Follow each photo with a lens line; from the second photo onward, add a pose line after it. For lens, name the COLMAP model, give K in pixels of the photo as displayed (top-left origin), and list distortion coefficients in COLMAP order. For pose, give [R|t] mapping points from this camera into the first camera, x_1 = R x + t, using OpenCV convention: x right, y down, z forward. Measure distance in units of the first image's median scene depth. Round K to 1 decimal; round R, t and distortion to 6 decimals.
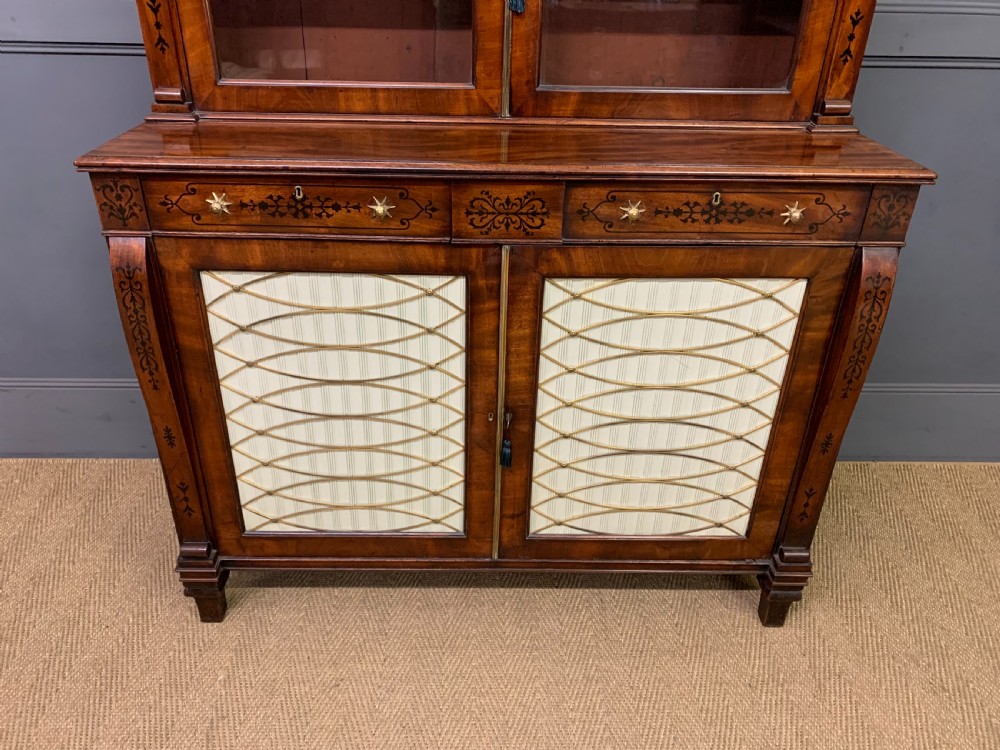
lens RADIAL K [[764.6, 0, 489.5], [0, 764.6, 382.7], [0, 0, 1]] dist [0.012620, -0.007490]
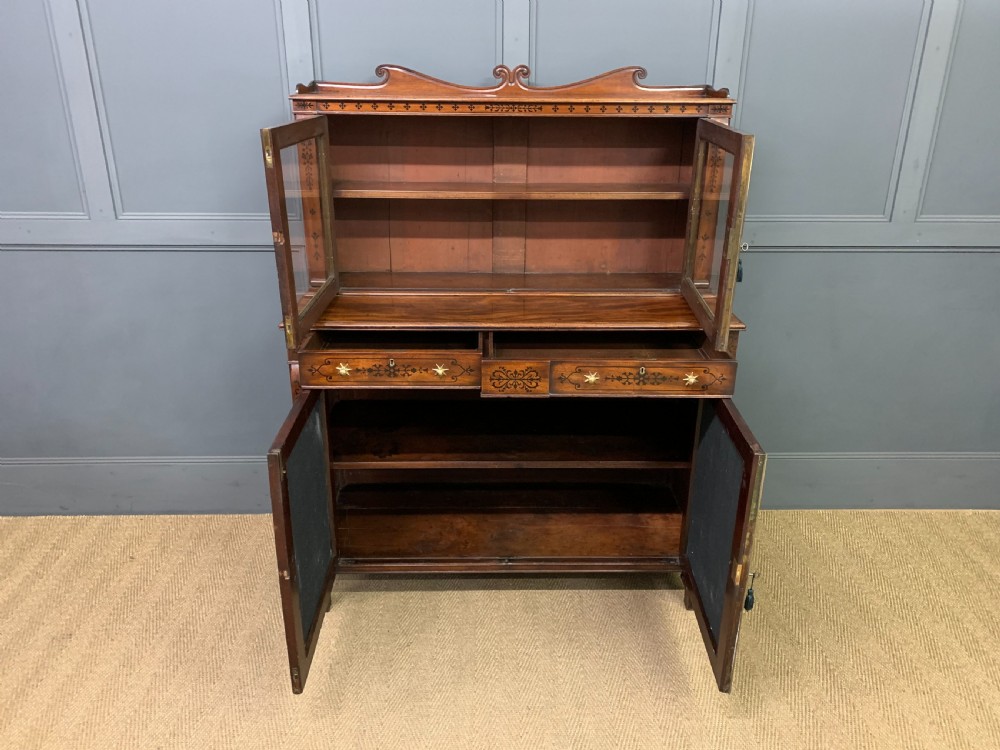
lens RADIAL K [[772.0, 0, 502.3], [0, 772.0, 370.6], [0, 0, 1]] dist [0.013738, -0.006004]
pose [[0.999901, -0.012571, 0.006338, -0.012627], [0.013389, 0.988262, -0.152183, 0.093929], [-0.004350, 0.152253, 0.988332, -0.694520]]
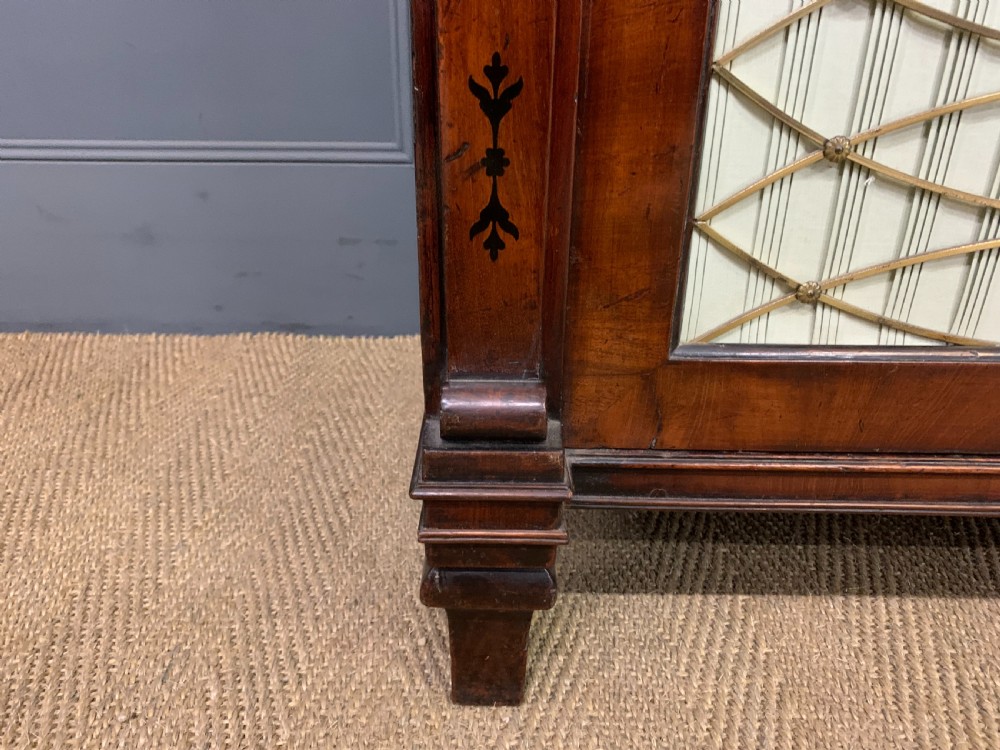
lens RADIAL K [[767.6, 0, 485.5], [0, 767.6, 373.4], [0, 0, 1]] dist [0.002411, -0.001734]
pose [[0.999531, -0.001618, -0.030593, -0.421074], [-0.001278, 0.995531, -0.094425, 0.256098], [0.030609, 0.094420, 0.995062, 0.831432]]
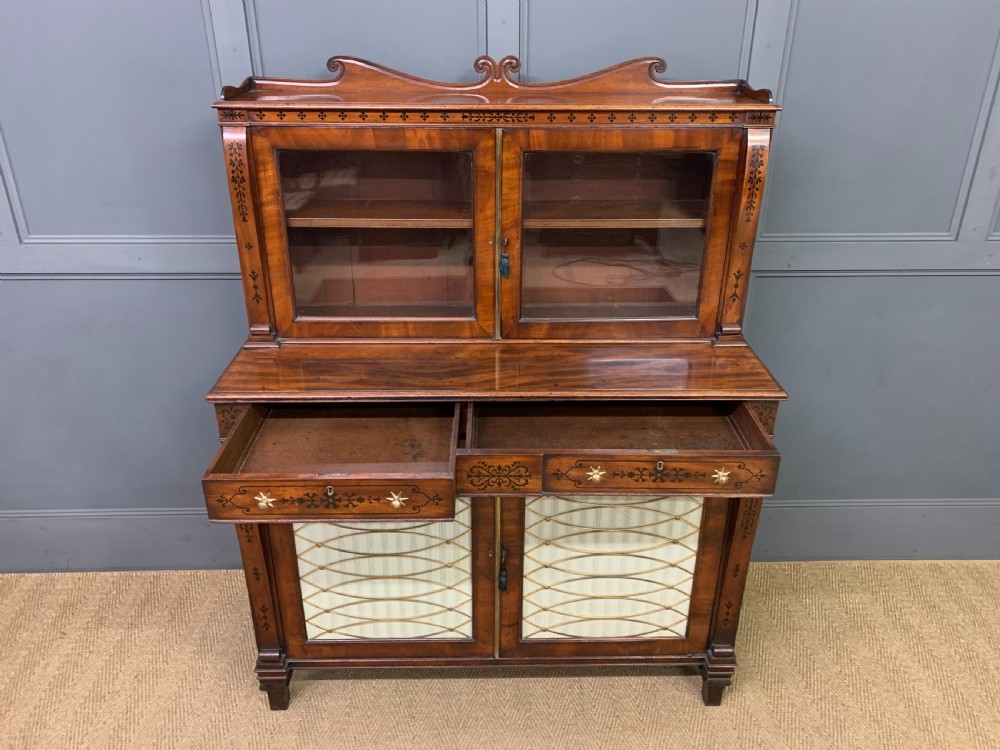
lens RADIAL K [[769.1, 0, 505.0], [0, 769.1, 367.8], [0, 0, 1]] dist [0.004637, 0.004127]
pose [[0.999866, -0.015784, 0.004313, 0.027259], [0.016090, 0.996339, -0.083959, -0.175858], [-0.002972, 0.084017, 0.996460, -0.410022]]
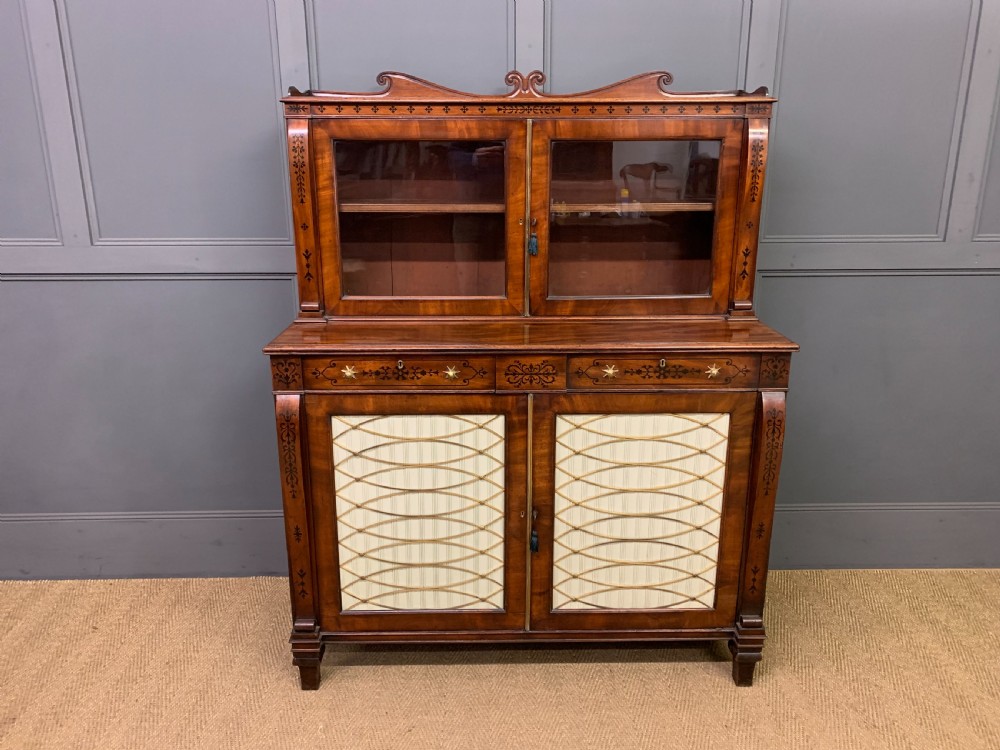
lens RADIAL K [[764.4, 0, 500.4], [0, 764.4, 371.8], [0, 0, 1]] dist [0.030898, -0.030086]
pose [[0.999798, -0.020003, -0.001727, -0.032503], [0.018967, 0.969211, -0.245500, 0.138204], [0.006584, 0.245418, 0.969395, -0.460949]]
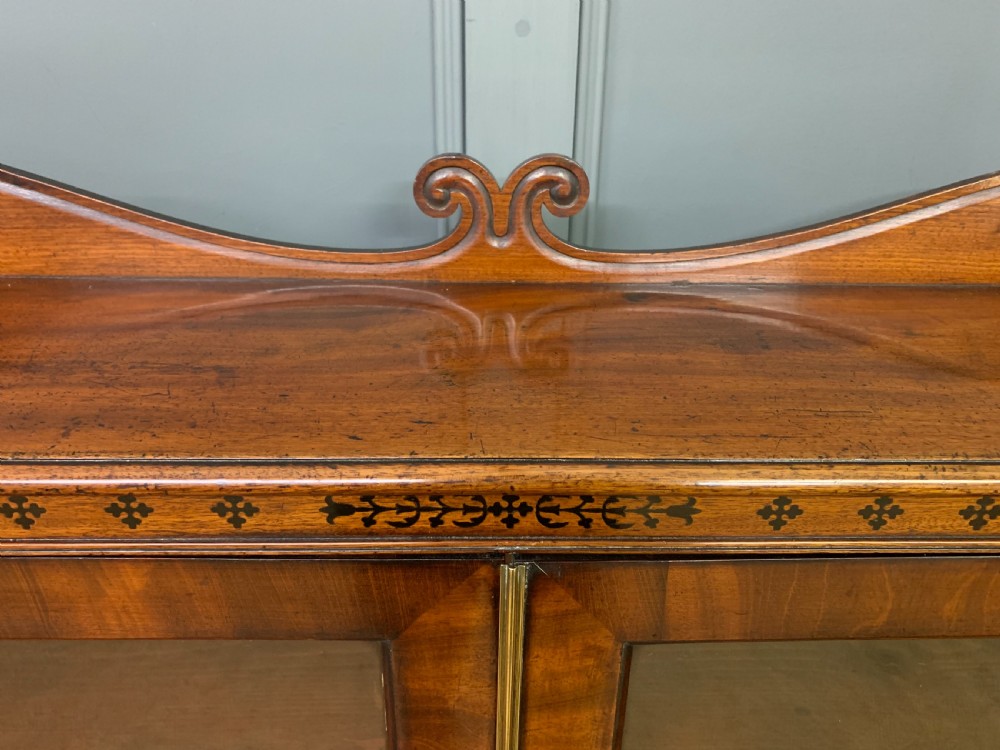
lens RADIAL K [[772.0, 0, 502.3], [0, 772.0, 370.6], [0, 0, 1]] dist [0.013738, -0.006004]
pose [[0.999855, -0.010524, 0.013404, 0.022548], [0.011693, 0.995835, -0.090421, -0.715652], [-0.012396, 0.090565, 0.995813, 0.565576]]
